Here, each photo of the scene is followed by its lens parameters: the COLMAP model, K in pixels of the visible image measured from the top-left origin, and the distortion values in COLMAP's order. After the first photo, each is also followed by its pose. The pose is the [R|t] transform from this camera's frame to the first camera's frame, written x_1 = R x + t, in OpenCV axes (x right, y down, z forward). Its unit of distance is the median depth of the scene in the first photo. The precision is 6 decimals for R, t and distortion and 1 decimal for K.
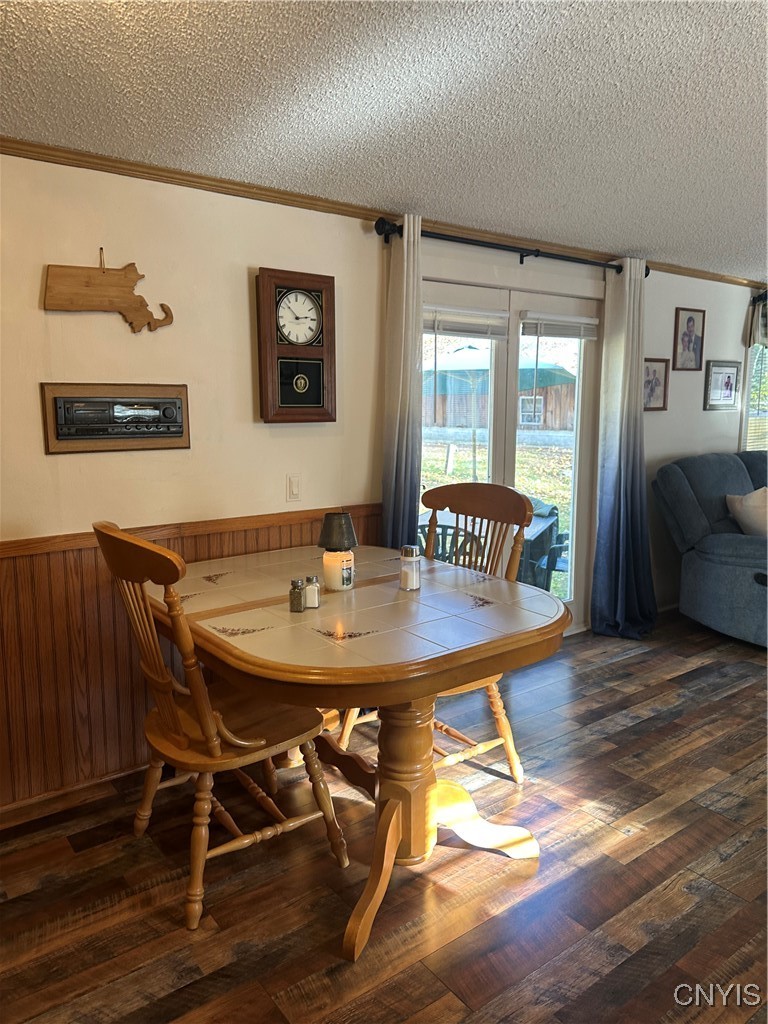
lens RADIAL K [[716.6, 0, 394.4], [0, 716.6, 501.1], [0, 0, 1]] dist [0.073249, -0.086651]
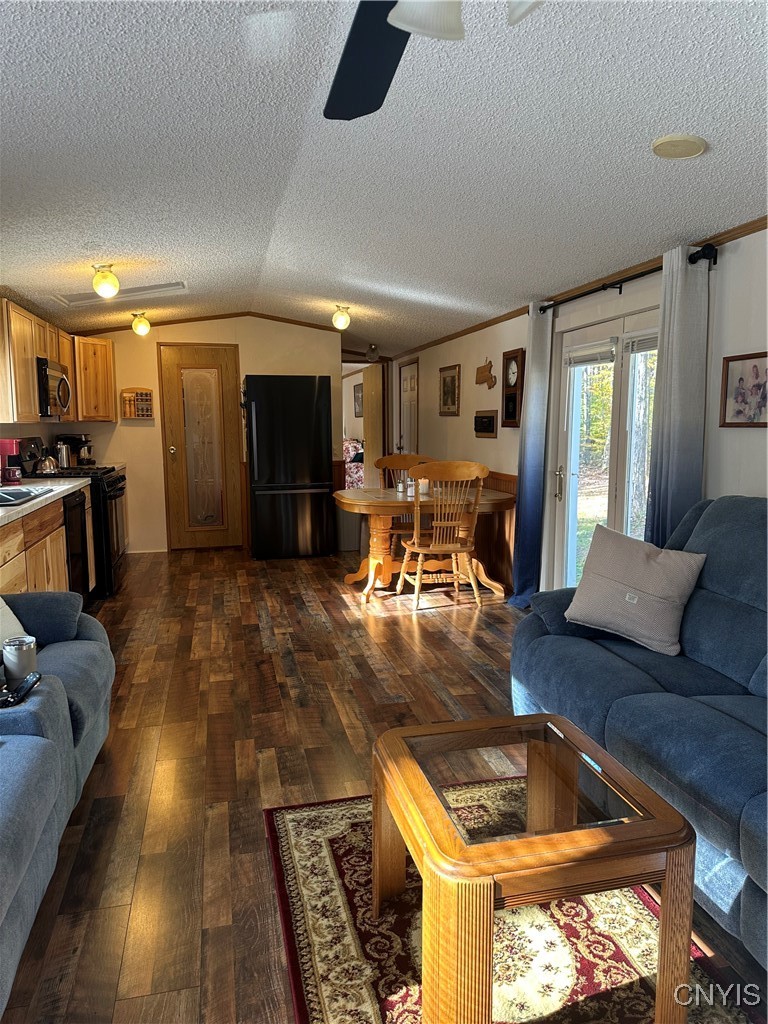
lens RADIAL K [[716.6, 0, 392.2], [0, 716.6, 510.0], [0, 0, 1]] dist [0.073249, -0.086651]
pose [[-0.404879, 0.109196, -0.907827, 1.779361], [-0.129107, 0.976070, 0.174985, -0.192672], [0.905210, 0.188054, -0.381092, 1.504720]]
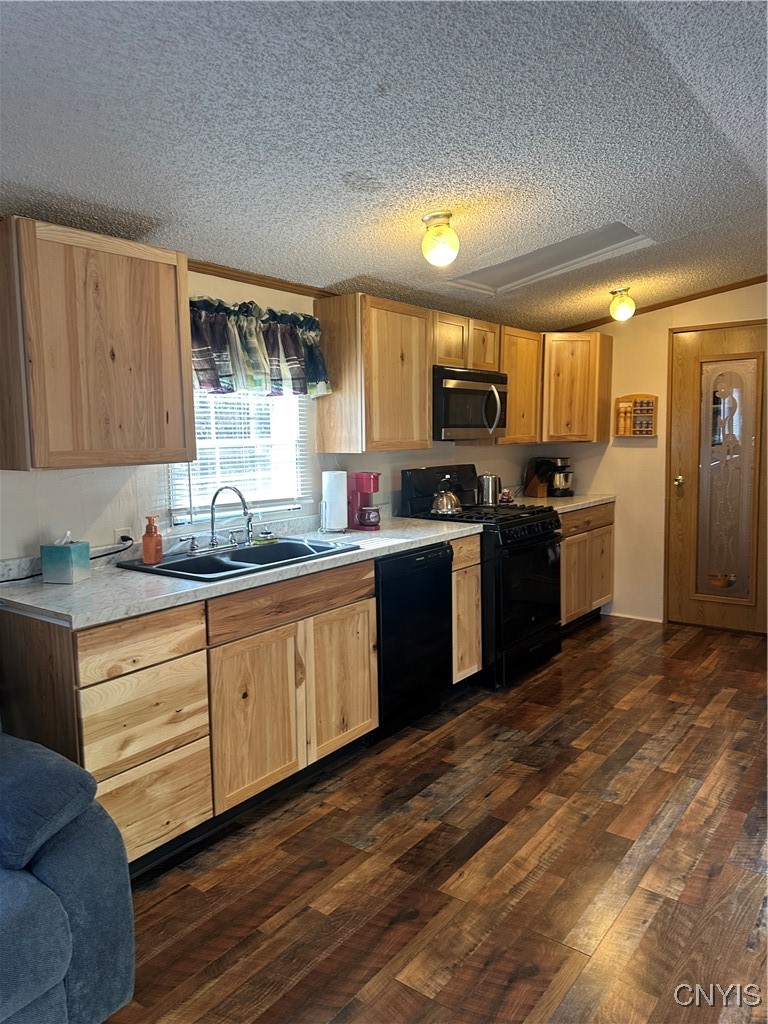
lens RADIAL K [[716.6, 0, 380.9], [0, 716.6, 508.7], [0, 0, 1]] dist [0.073249, -0.086651]
pose [[-0.964482, 0.037056, -0.261536, 0.928632], [-0.027995, 0.970195, 0.240703, -0.198437], [0.262661, 0.239476, -0.934698, 1.283423]]
